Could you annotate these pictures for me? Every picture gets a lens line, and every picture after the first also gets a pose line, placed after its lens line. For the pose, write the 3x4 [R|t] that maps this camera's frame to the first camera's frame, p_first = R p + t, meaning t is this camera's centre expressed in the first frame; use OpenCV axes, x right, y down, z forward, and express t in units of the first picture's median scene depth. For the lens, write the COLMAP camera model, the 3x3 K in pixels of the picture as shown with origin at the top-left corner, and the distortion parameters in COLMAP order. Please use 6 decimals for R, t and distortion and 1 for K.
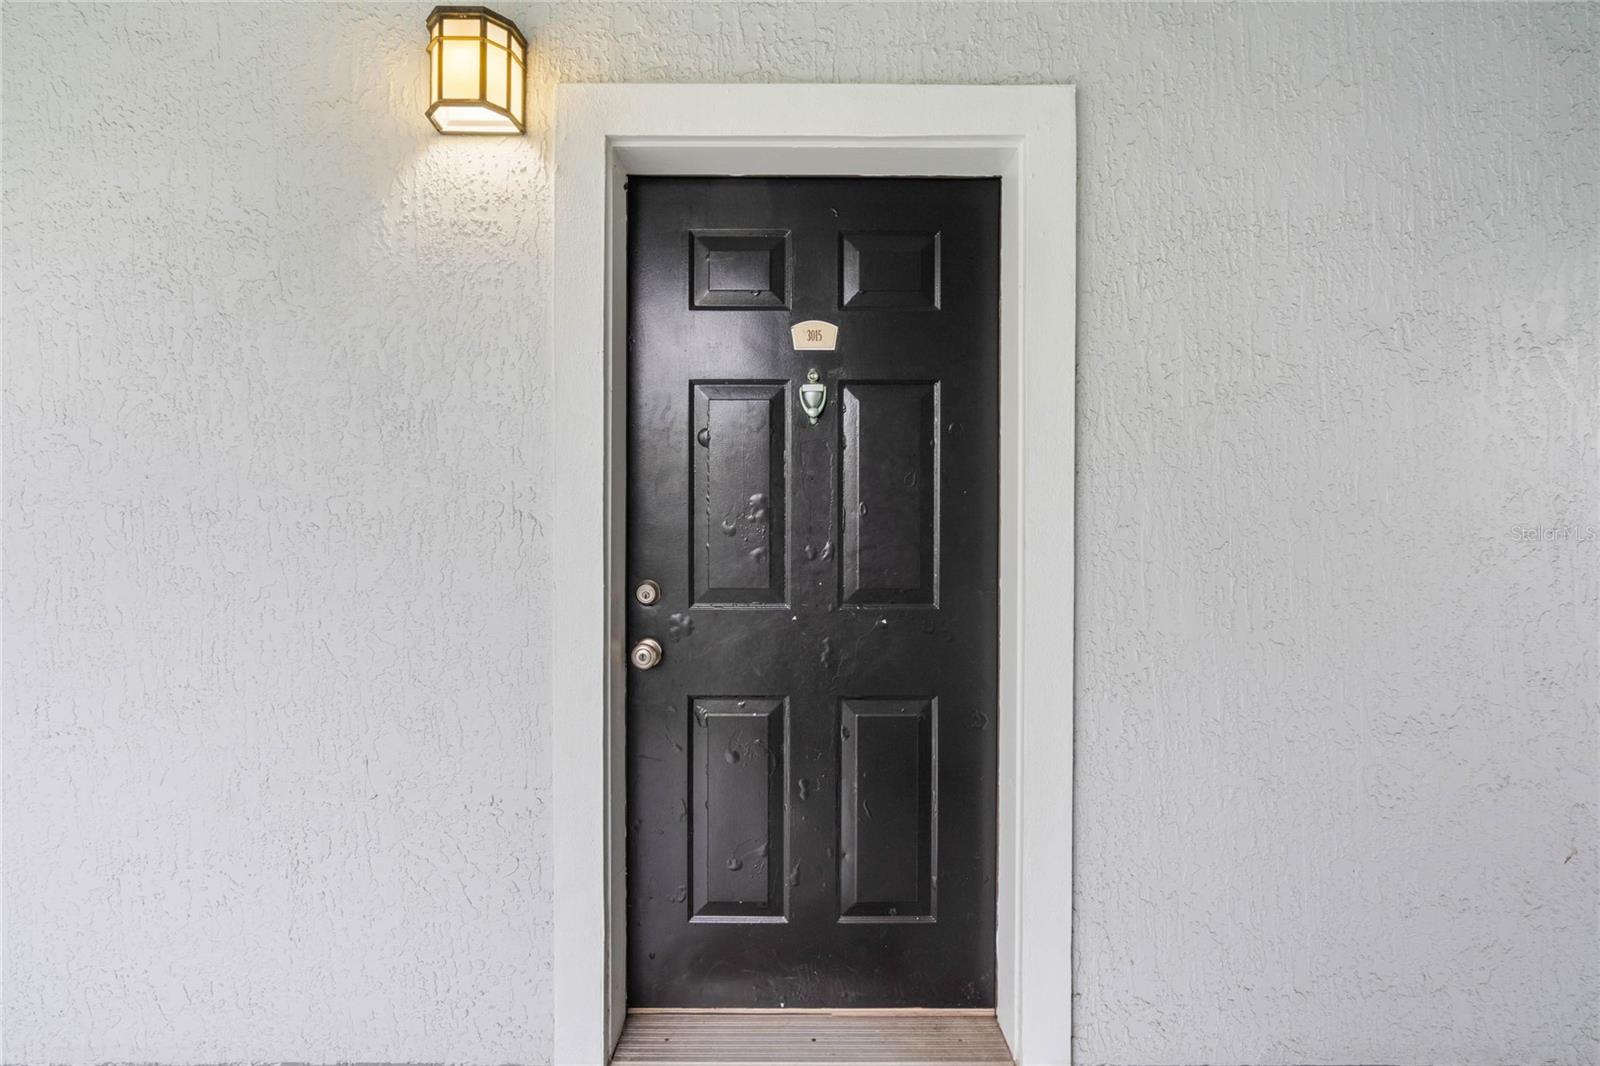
lens RADIAL K [[778.5, 0, 799.7], [0, 778.5, 537.5], [0, 0, 1]] dist [-0.002498, -0.000426]
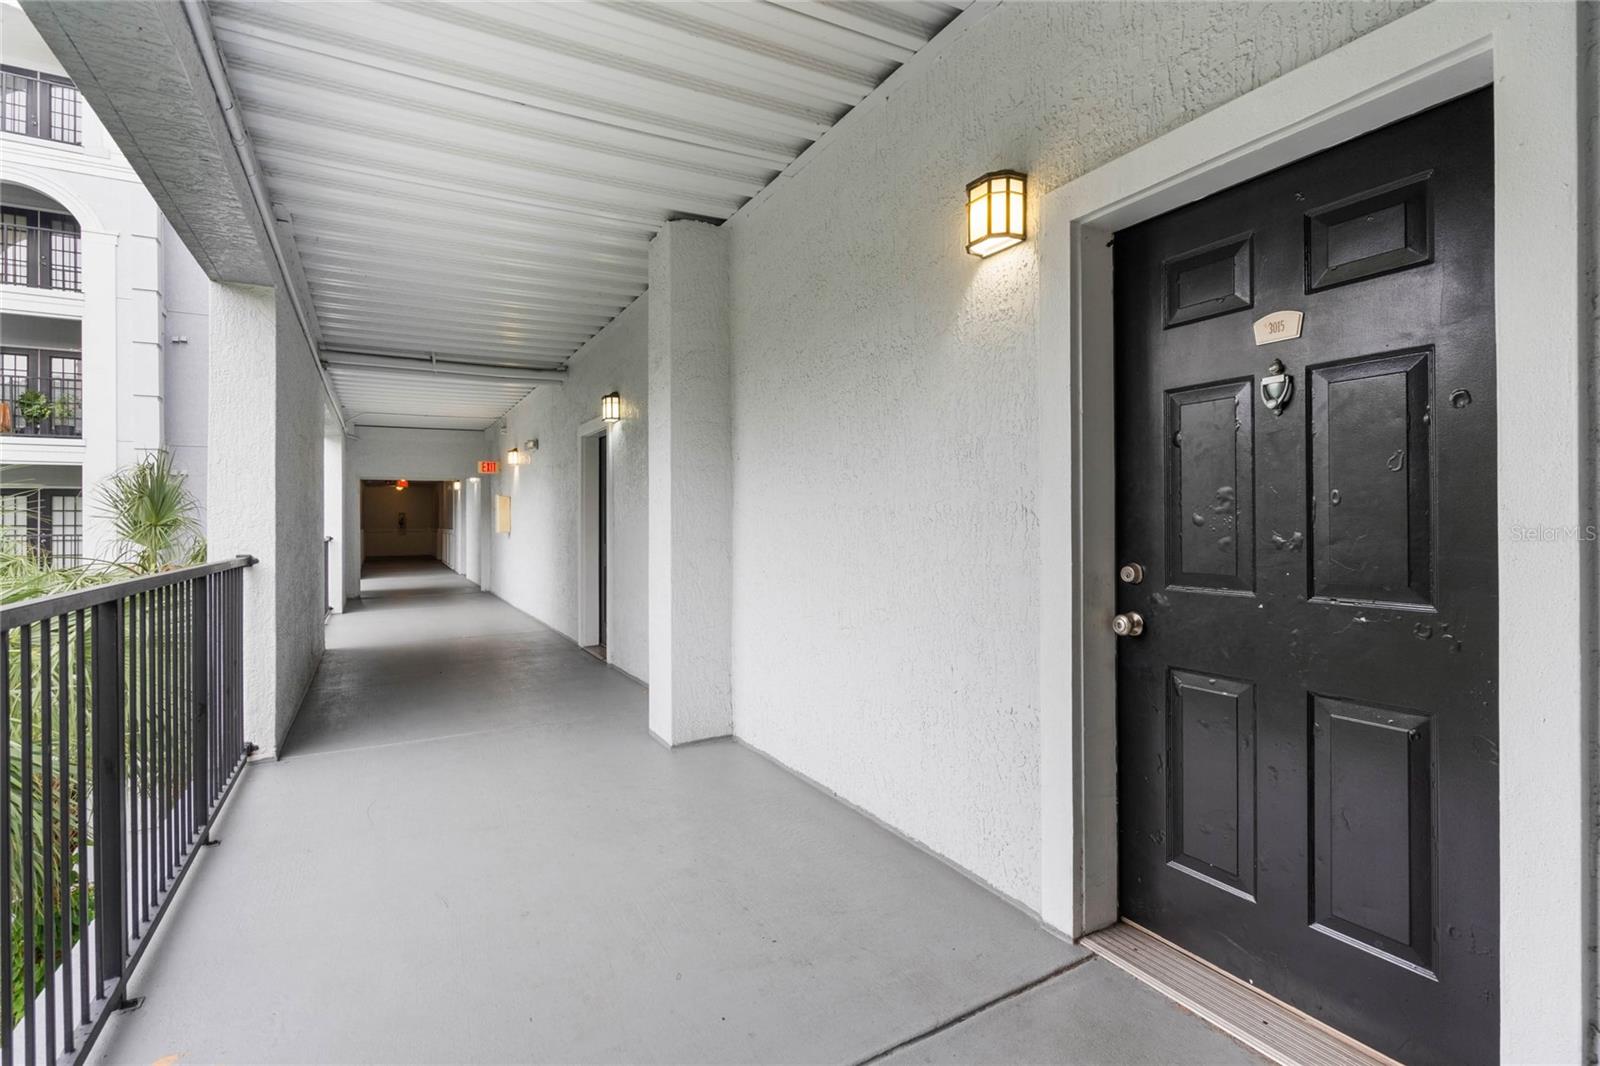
lens RADIAL K [[778.5, 0, 807.8], [0, 778.5, 525.4], [0, 0, 1]] dist [-0.002498, -0.000426]
pose [[0.476604, -0.000555, -0.879118, 0.683252], [-0.005802, 0.999976, -0.003776, 0.004930], [0.879099, 0.006901, 0.476589, -0.013215]]
